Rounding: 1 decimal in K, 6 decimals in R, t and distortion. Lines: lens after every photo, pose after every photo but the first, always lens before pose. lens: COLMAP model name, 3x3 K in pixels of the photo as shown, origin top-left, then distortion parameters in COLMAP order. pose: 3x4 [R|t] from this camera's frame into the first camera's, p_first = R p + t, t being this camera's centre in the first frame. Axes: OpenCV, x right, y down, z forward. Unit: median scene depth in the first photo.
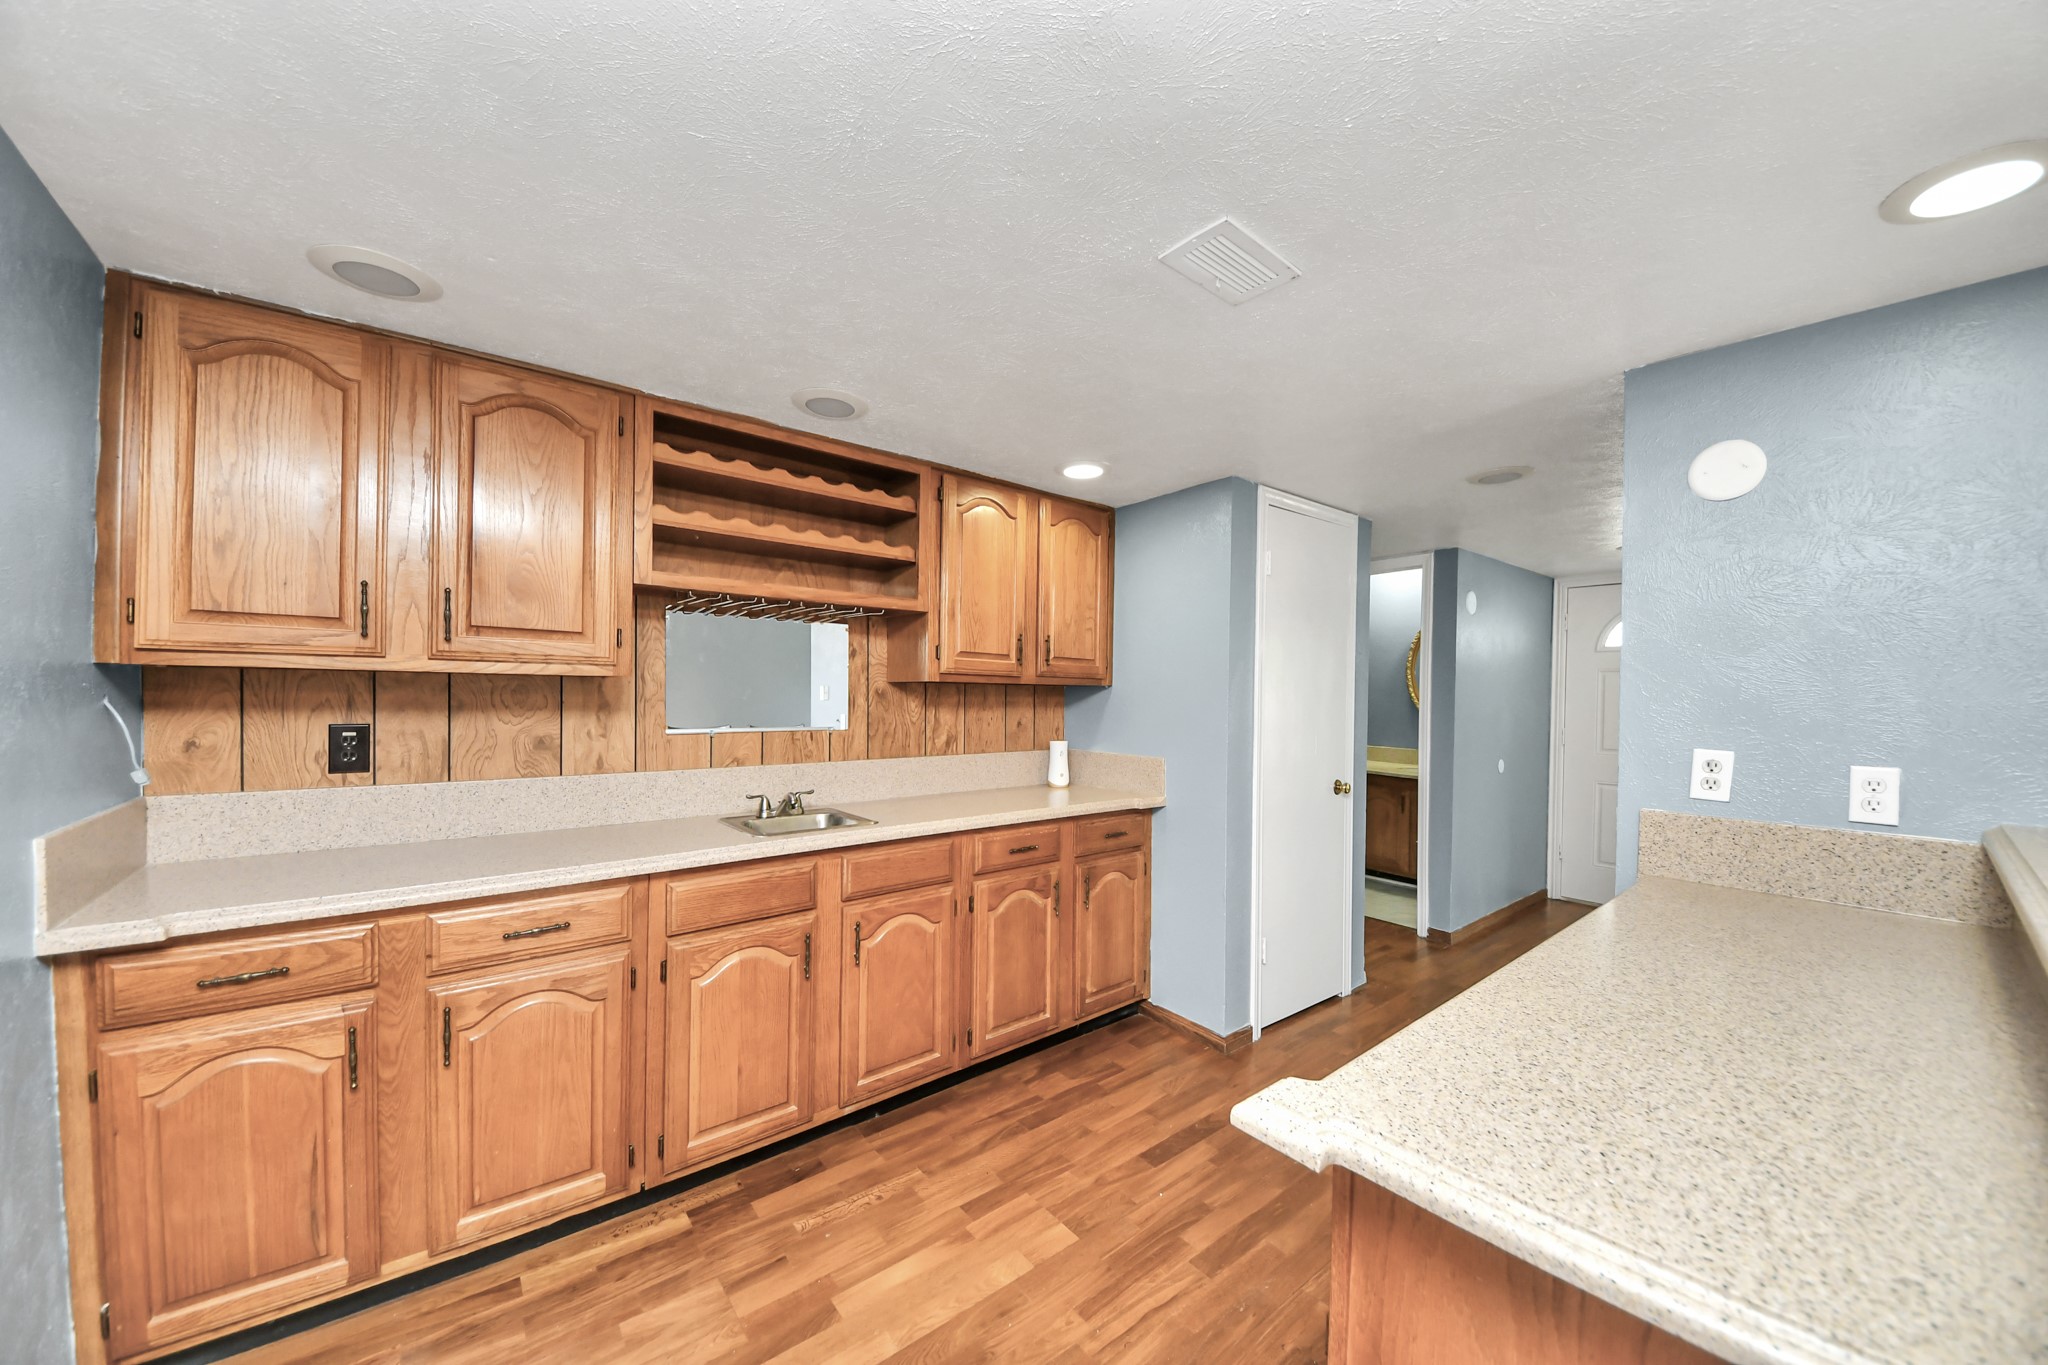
lens RADIAL K [[724.0, 0, 1014.0], [0, 724.0, 697.4], [0, 0, 1]] dist [0.035351, -0.024612]
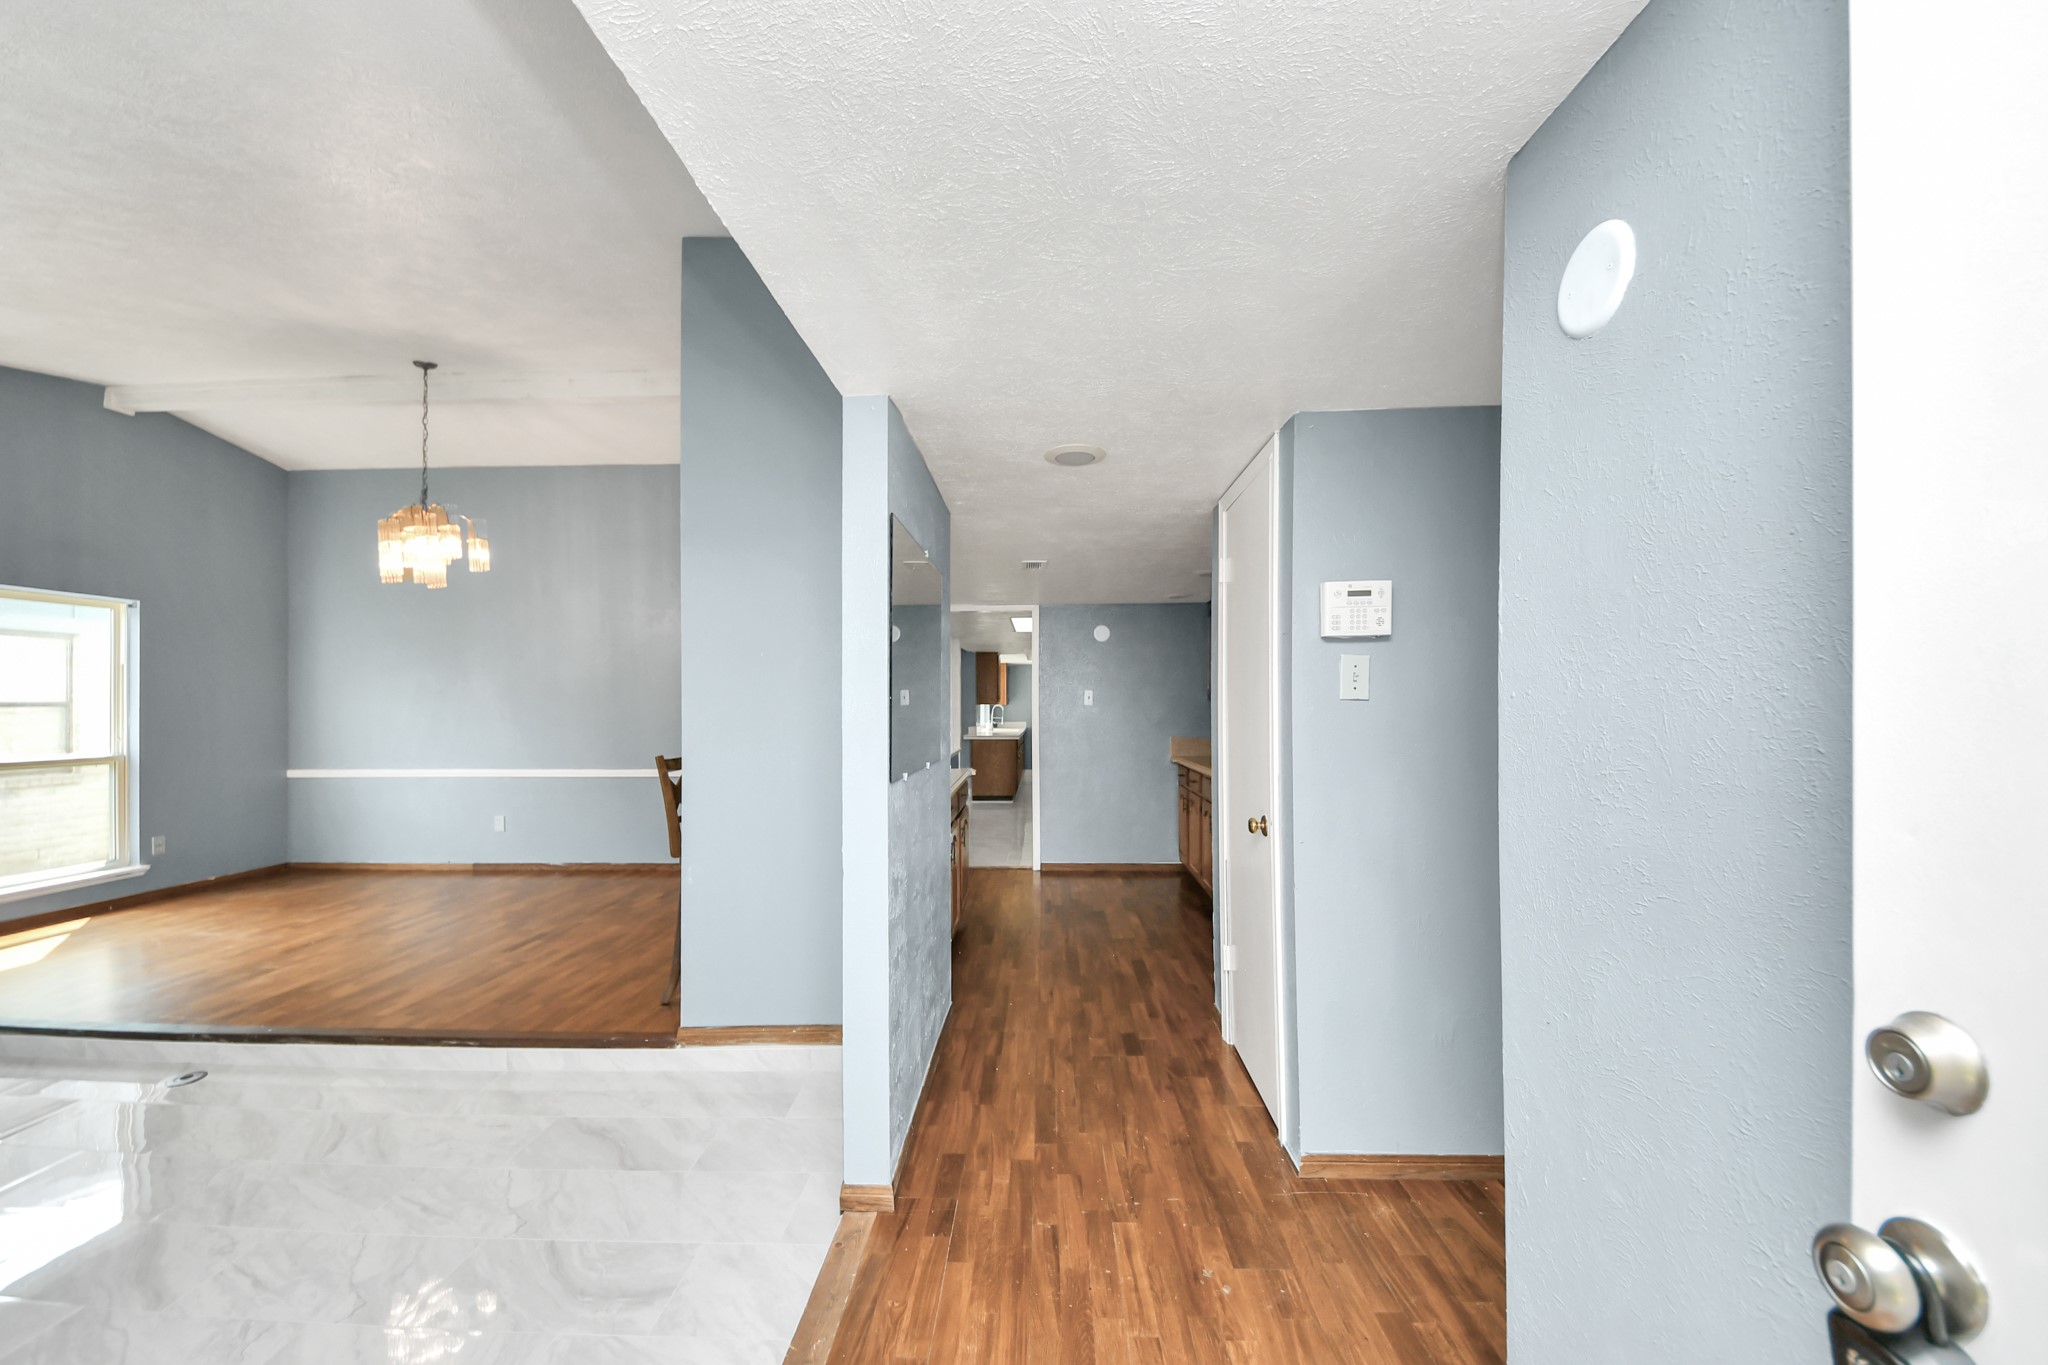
lens RADIAL K [[744.7, 0, 976.6], [0, 744.7, 699.9], [0, 0, 1]] dist [0.016522, -0.011307]
pose [[-0.676985, -0.017276, -0.735794, 1.988684], [-0.013259, 0.999849, -0.011276, 0.017929], [0.735877, 0.002122, -0.677112, 2.135653]]
